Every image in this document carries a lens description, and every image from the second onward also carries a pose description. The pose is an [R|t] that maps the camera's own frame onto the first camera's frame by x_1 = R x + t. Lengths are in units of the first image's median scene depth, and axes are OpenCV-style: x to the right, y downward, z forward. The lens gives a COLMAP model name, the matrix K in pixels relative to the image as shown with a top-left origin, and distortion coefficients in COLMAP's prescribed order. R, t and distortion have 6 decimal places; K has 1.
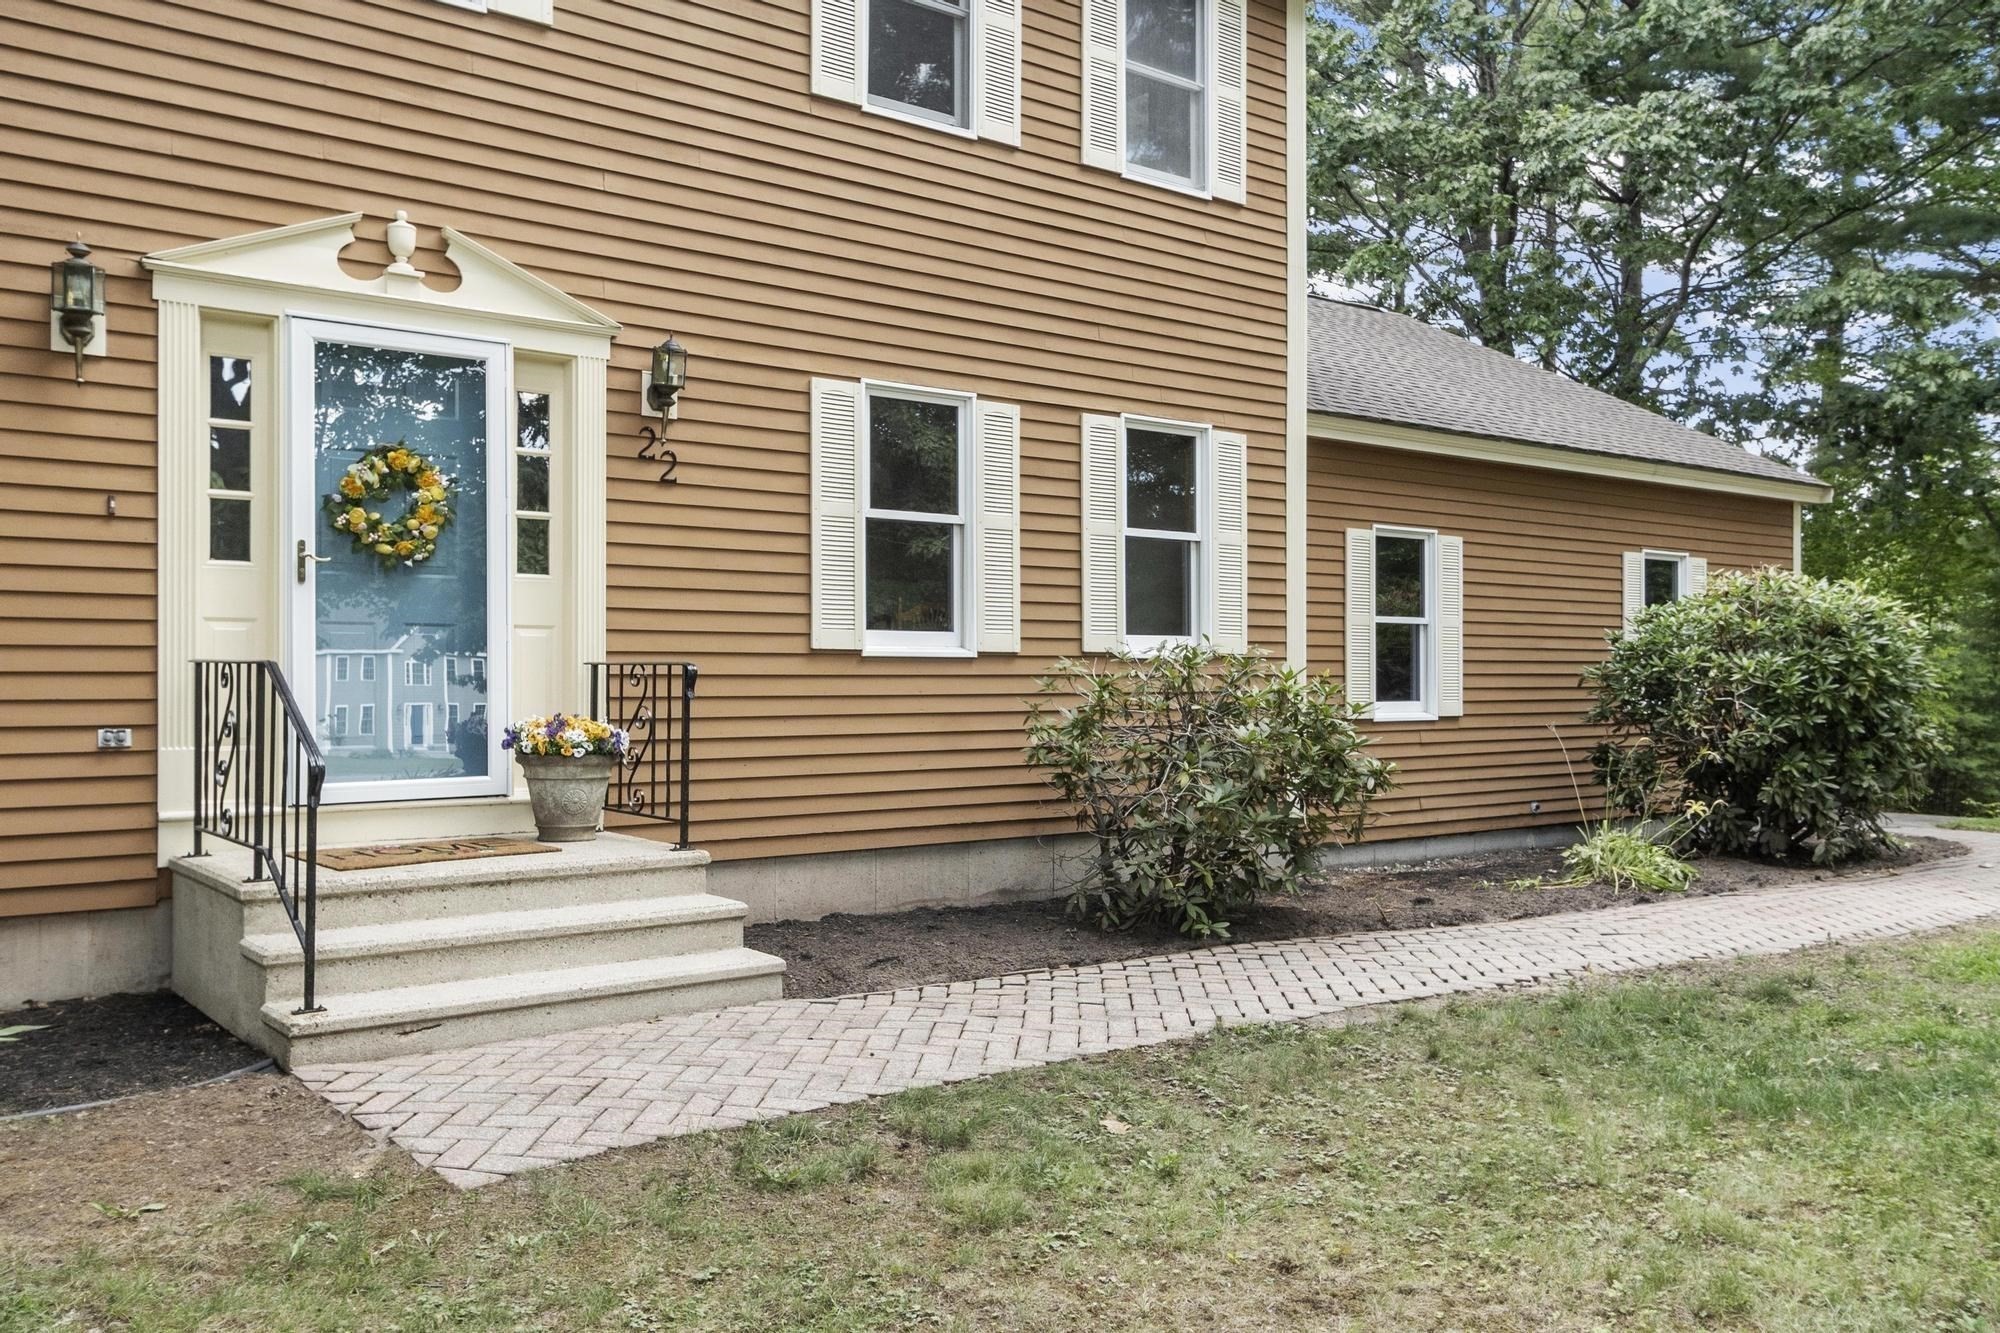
lens RADIAL K [[1577.1, 0, 1004.5], [0, 1577.1, 672.2], [0, 0, 1]] dist [0.003985, 0.001213]
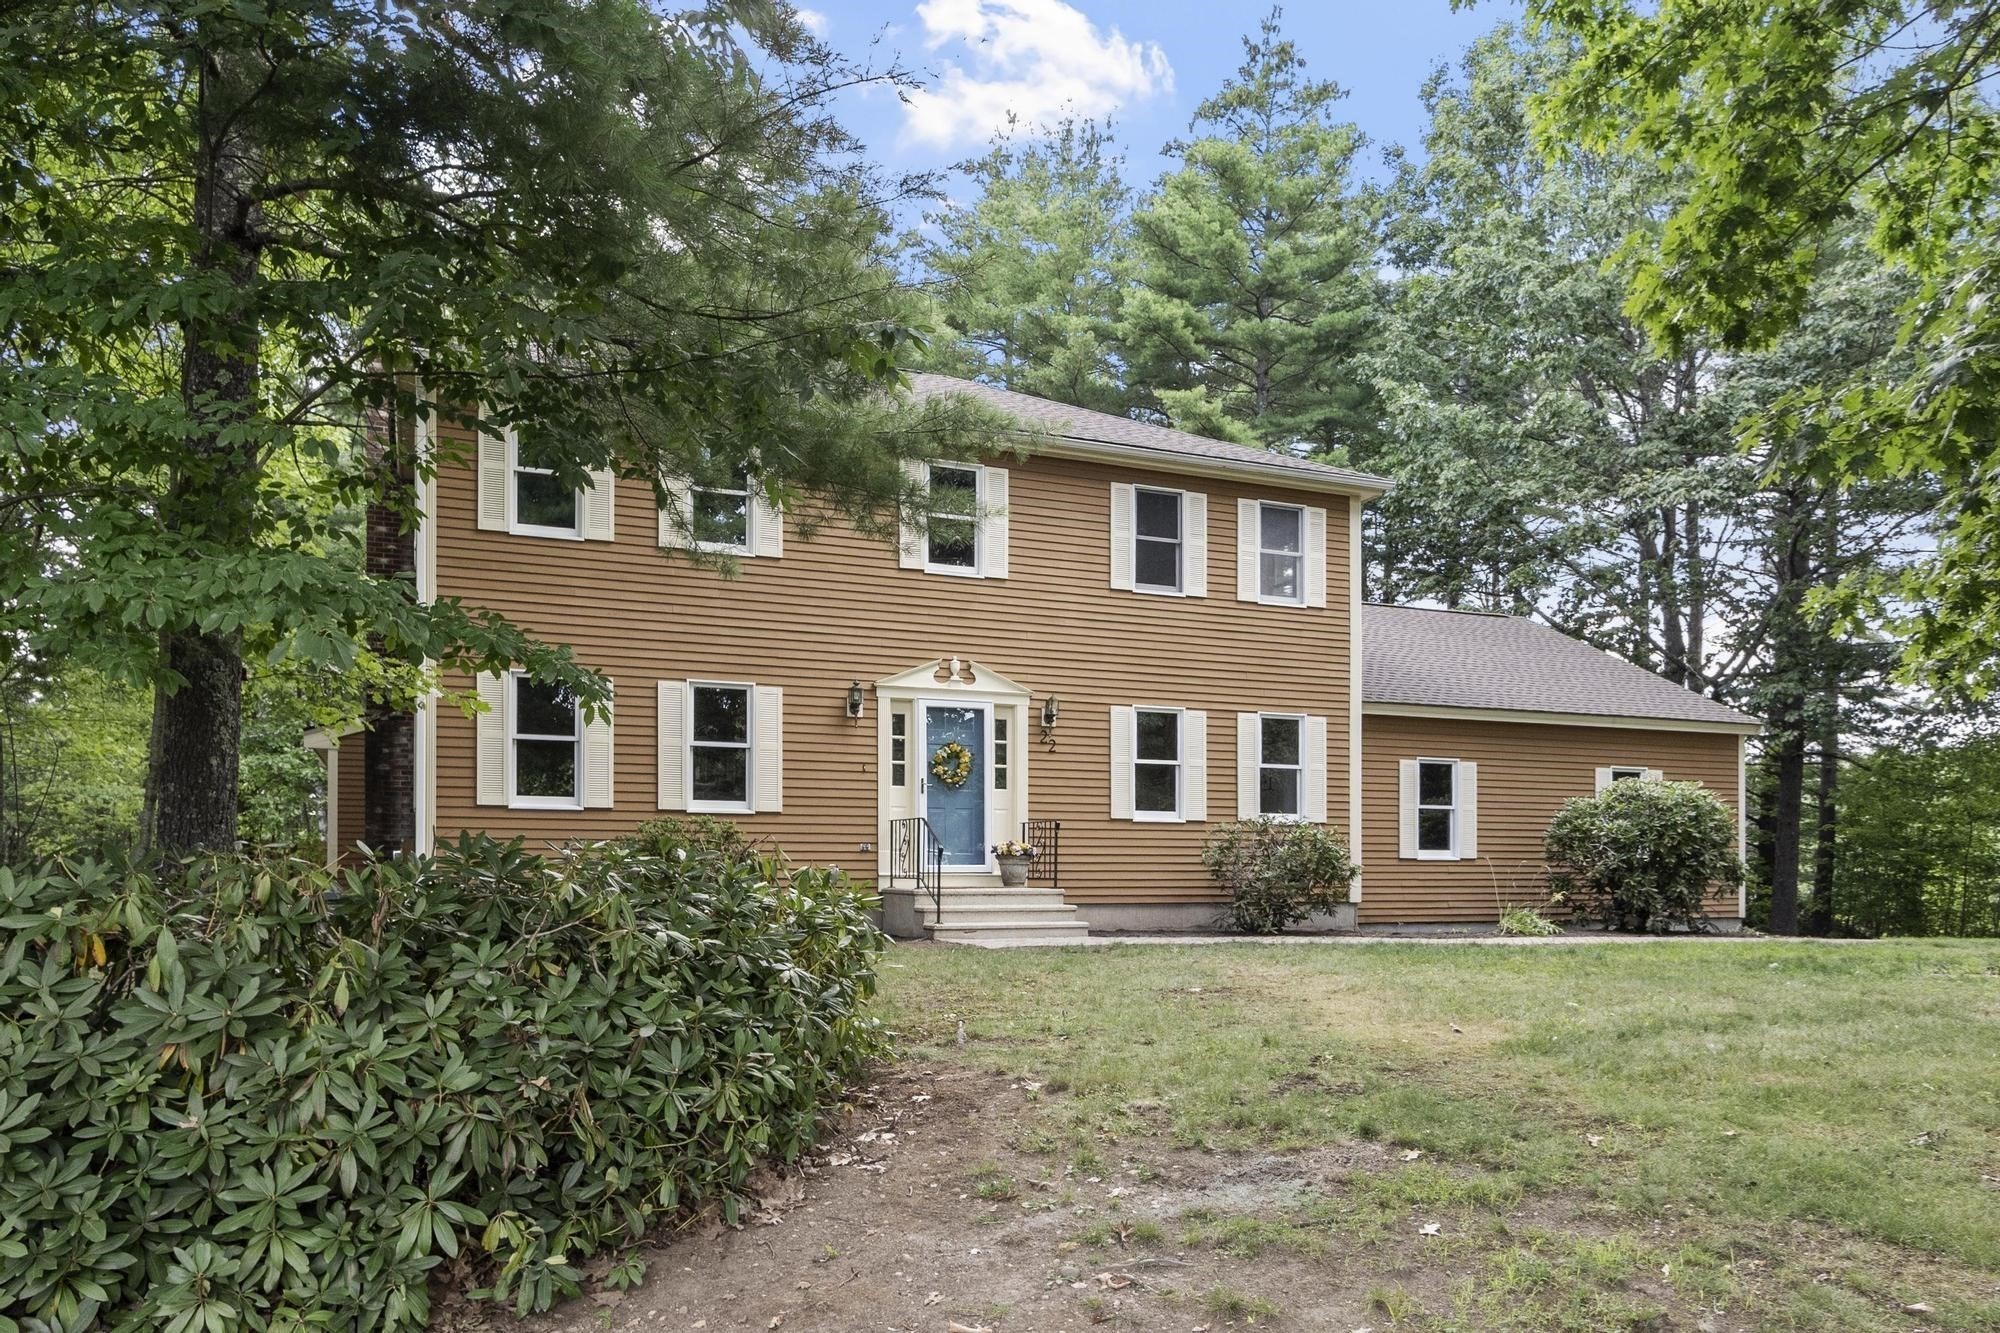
lens RADIAL K [[1380.2, 0, 1003.4], [0, 1380.2, 665.0], [0, 0, 1]] dist [0.009766, 0.001070]
pose [[0.962549, -0.042888, -0.267694, 0.316054], [0.000799, 0.987852, -0.155395, 0.087434], [0.271106, 0.149362, 0.950890, -1.167713]]
